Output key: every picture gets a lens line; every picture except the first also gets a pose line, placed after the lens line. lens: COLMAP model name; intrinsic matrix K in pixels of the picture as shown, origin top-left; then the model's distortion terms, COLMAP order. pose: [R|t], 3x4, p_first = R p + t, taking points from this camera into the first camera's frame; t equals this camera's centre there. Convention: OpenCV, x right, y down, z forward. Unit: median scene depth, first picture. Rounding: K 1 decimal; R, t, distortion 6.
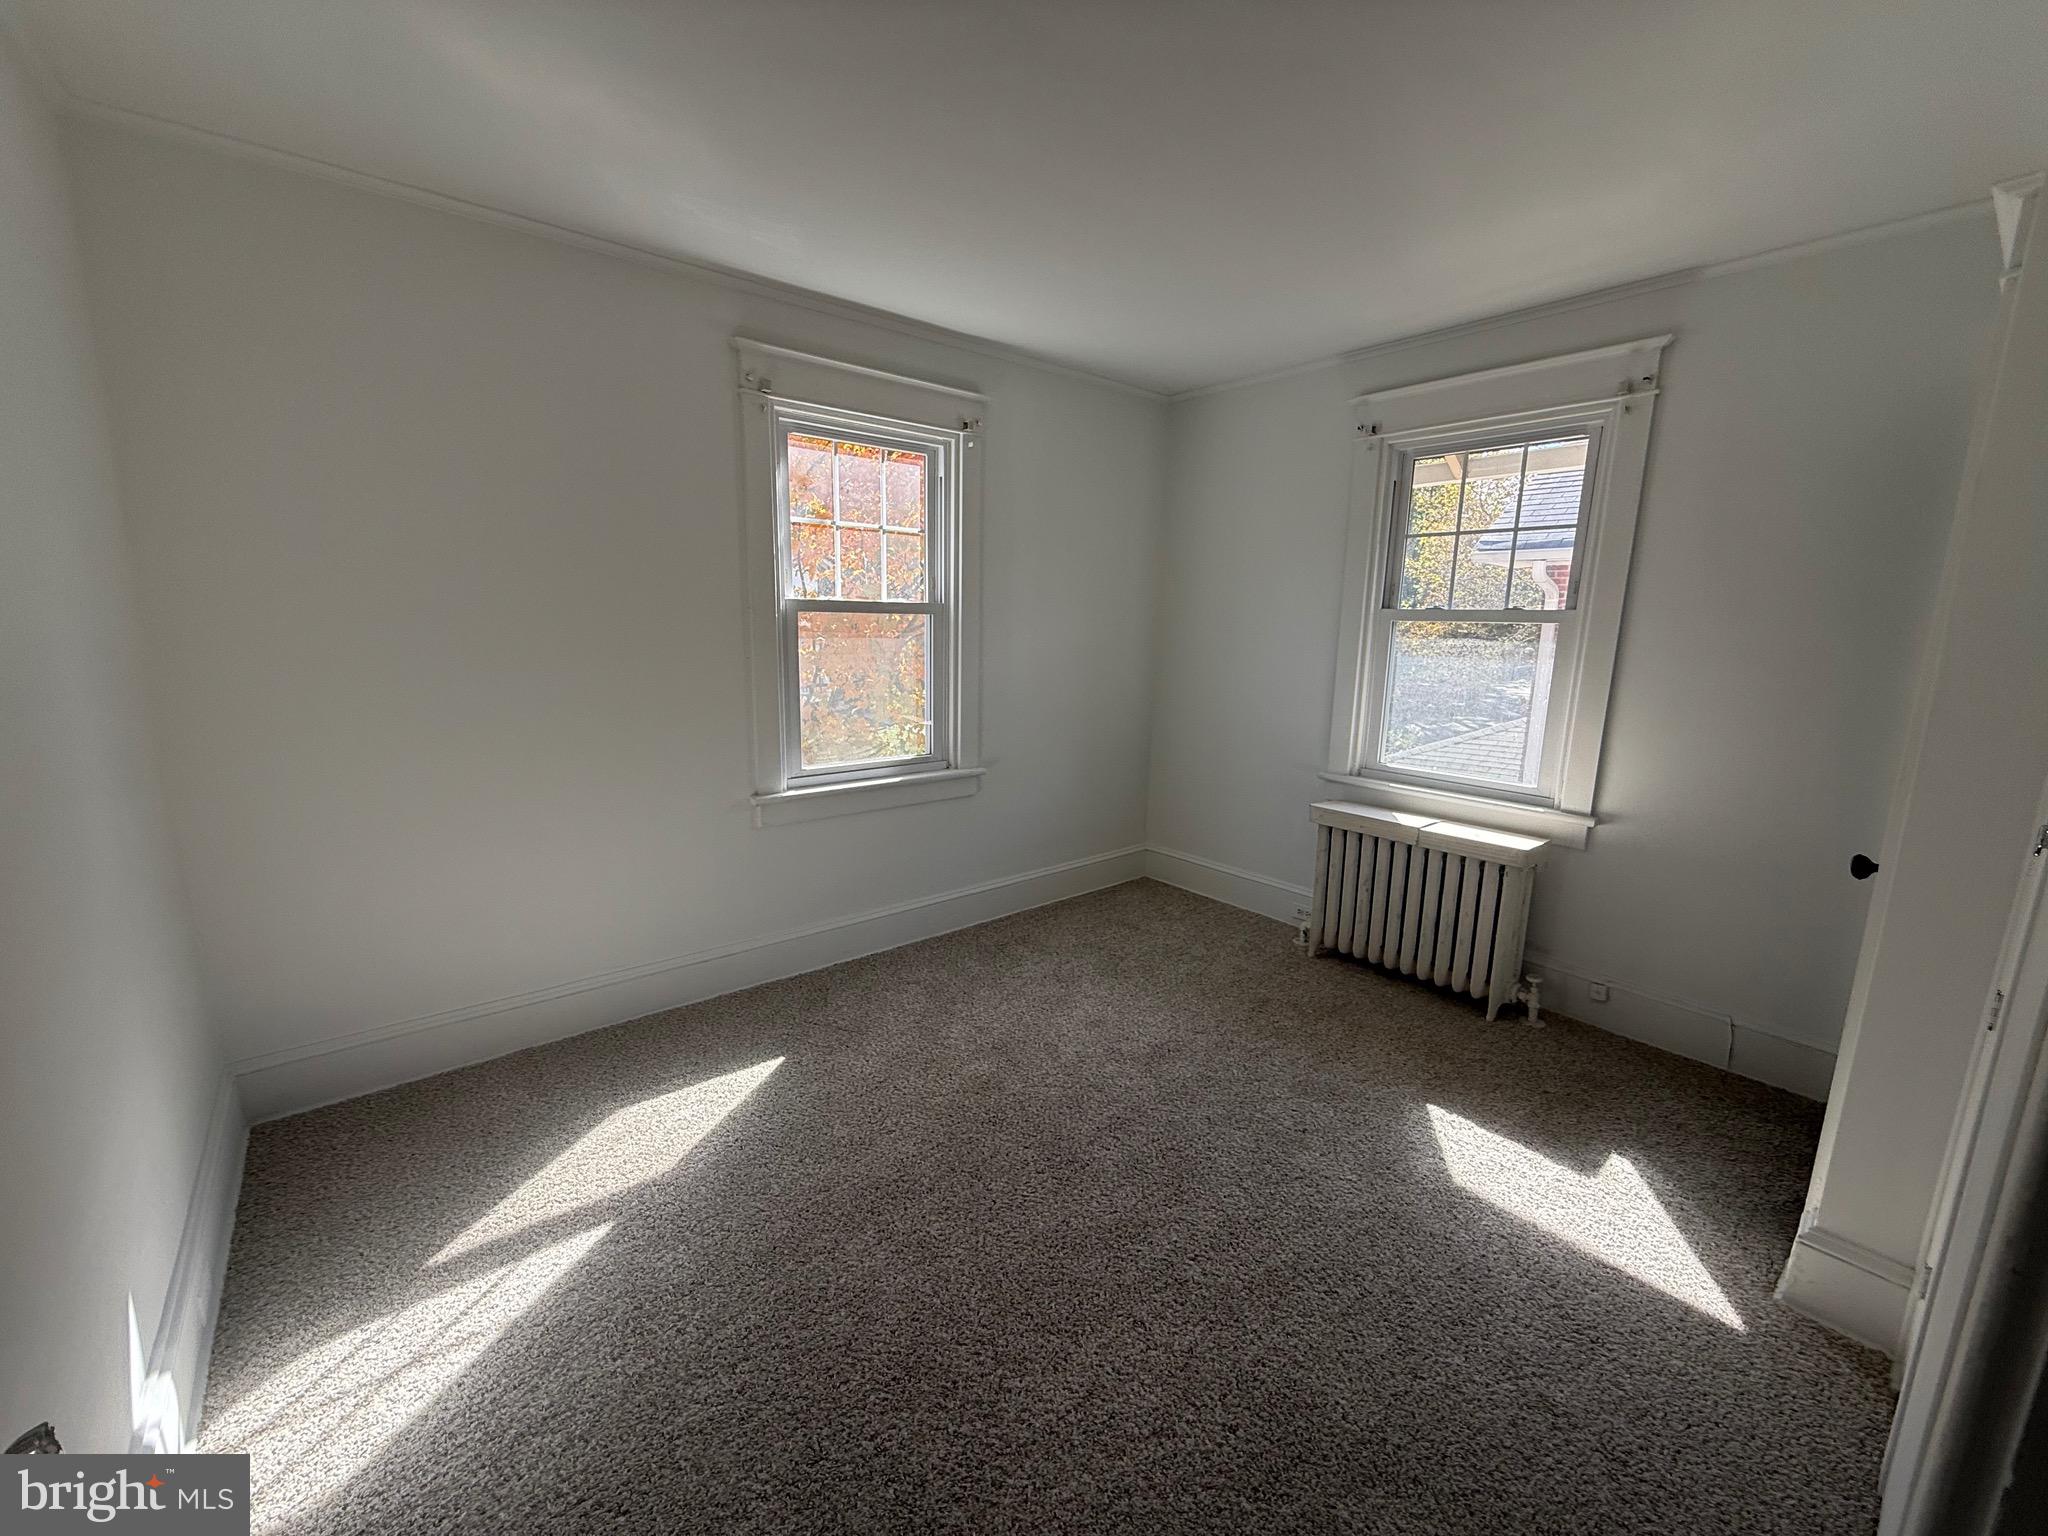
lens RADIAL K [[812.8, 0, 1024.0], [0, 812.8, 768.0], [0, 0, 1]] dist [0.001991, 0.000555]
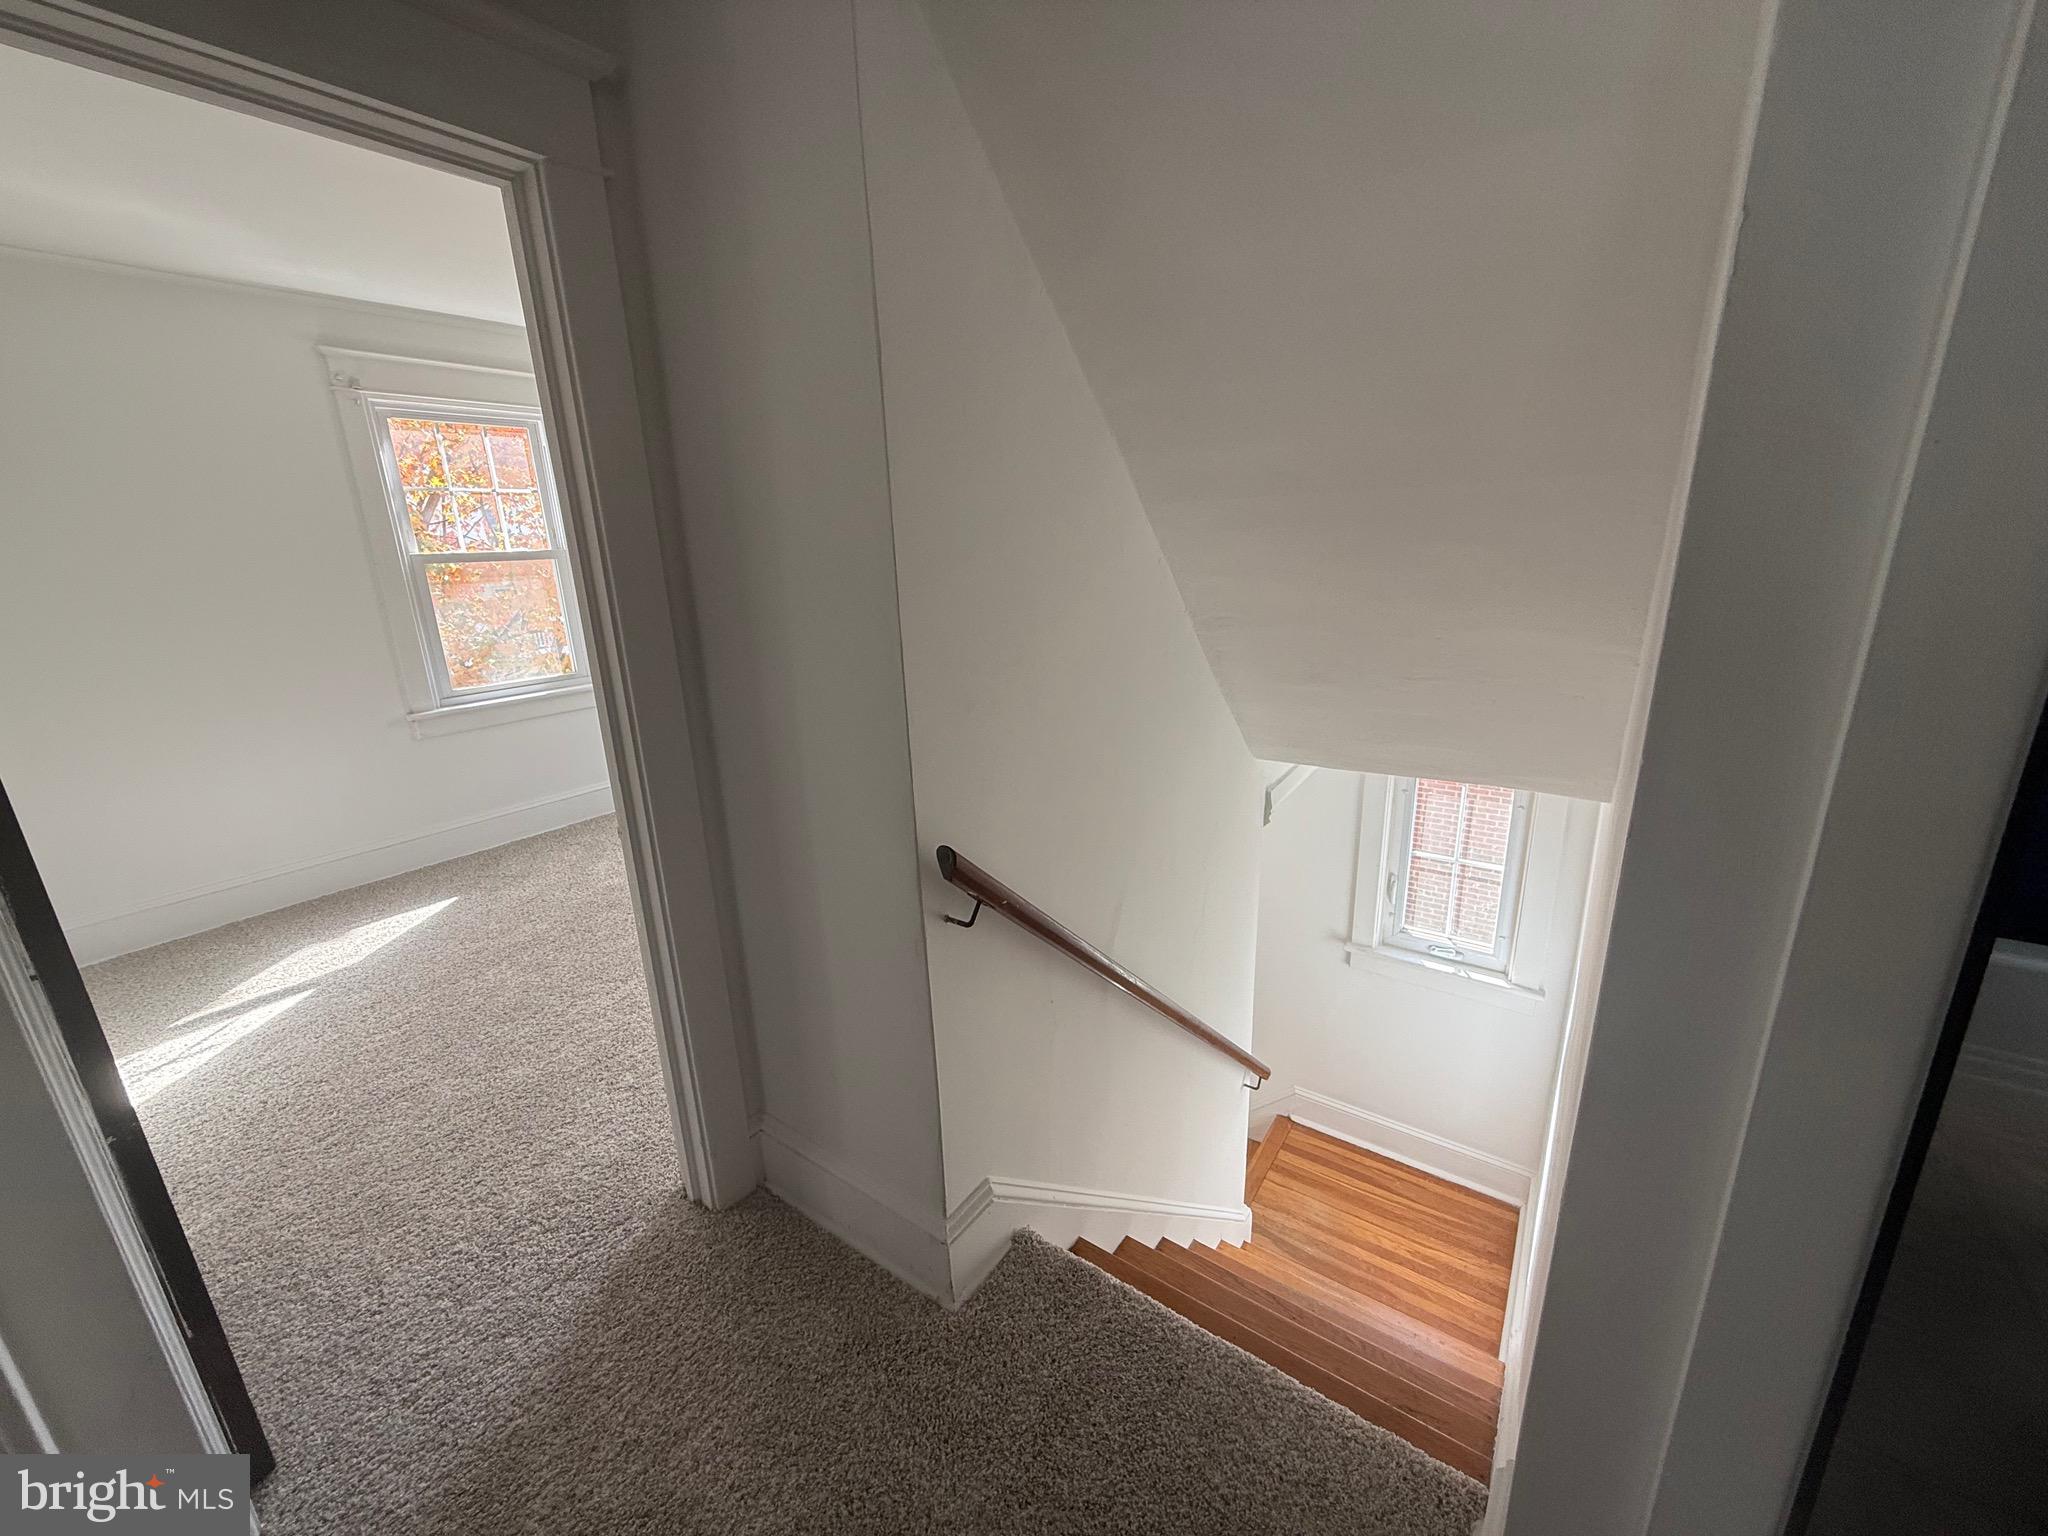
lens RADIAL K [[812.8, 0, 1024.0], [0, 812.8, 768.0], [0, 0, 1]] dist [0.001991, 0.000555]
pose [[0.966184, -0.117638, 0.229454, 0.321328], [0.096006, 0.990006, 0.103303, 0.085996], [-0.239313, -0.077781, 0.967822, -0.509612]]
